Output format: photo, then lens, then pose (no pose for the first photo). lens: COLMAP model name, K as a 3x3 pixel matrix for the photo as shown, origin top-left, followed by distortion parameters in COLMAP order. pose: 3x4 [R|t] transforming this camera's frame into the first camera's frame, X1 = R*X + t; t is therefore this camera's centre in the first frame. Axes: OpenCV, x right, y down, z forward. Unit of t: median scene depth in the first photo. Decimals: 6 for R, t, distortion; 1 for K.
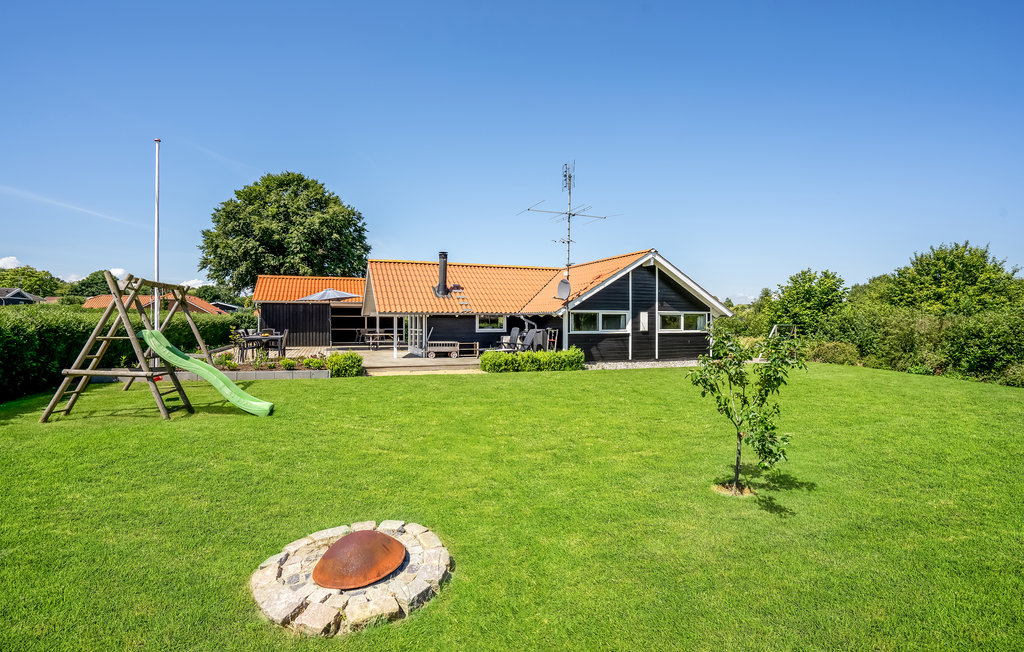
lens RADIAL K [[490.7, 0, 512.4], [0, 490.7, 311.2], [0, 0, 1]] dist [-0.033282, -0.000047]
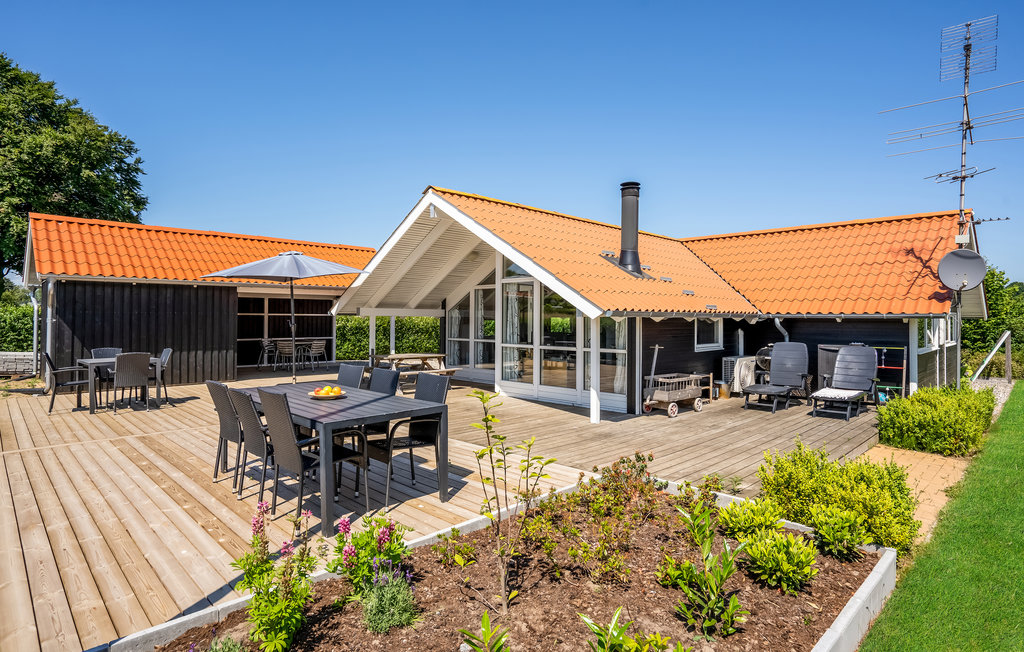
lens RADIAL K [[544.0, 0, 511.9], [0, 544.0, 306.6], [0, 0, 1]] dist [0.001916, 0.000864]
pose [[0.913072, 0.010819, 0.407655, -0.363189], [-0.011010, 0.999938, -0.001876, 0.000112], [-0.407649, -0.002776, 0.913134, 0.444303]]
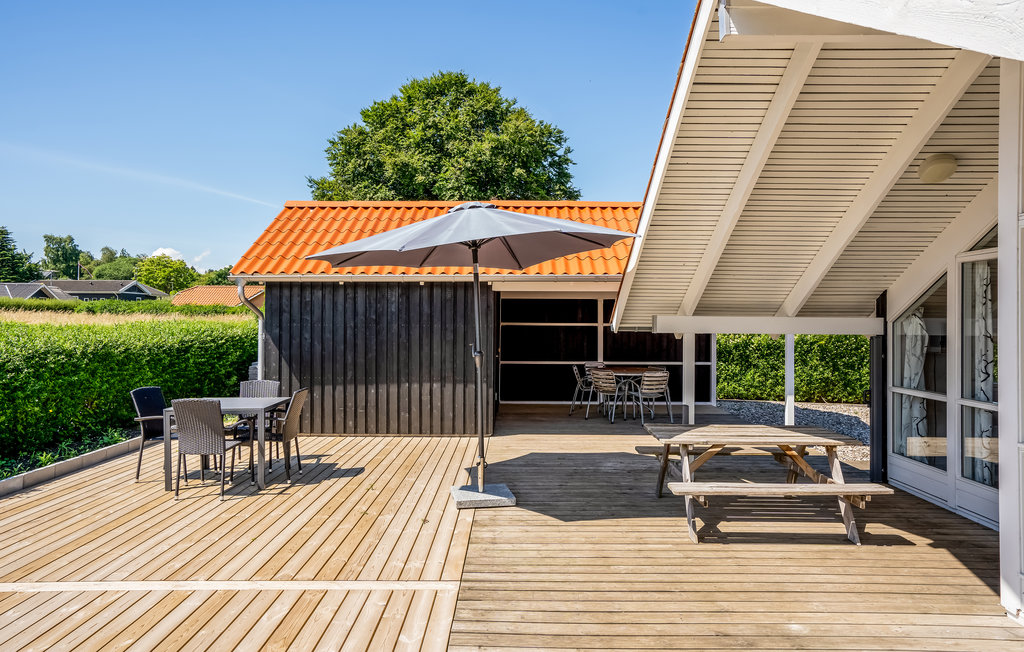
lens RADIAL K [[654.1, 0, 511.6], [0, 654.1, 304.8], [0, 0, 1]] dist [-0.003875, -0.000417]
pose [[0.934731, -0.005216, -0.355318, -0.240100], [0.003957, 0.999983, -0.004269, -0.002068], [0.355335, 0.002584, 0.934736, 0.679824]]
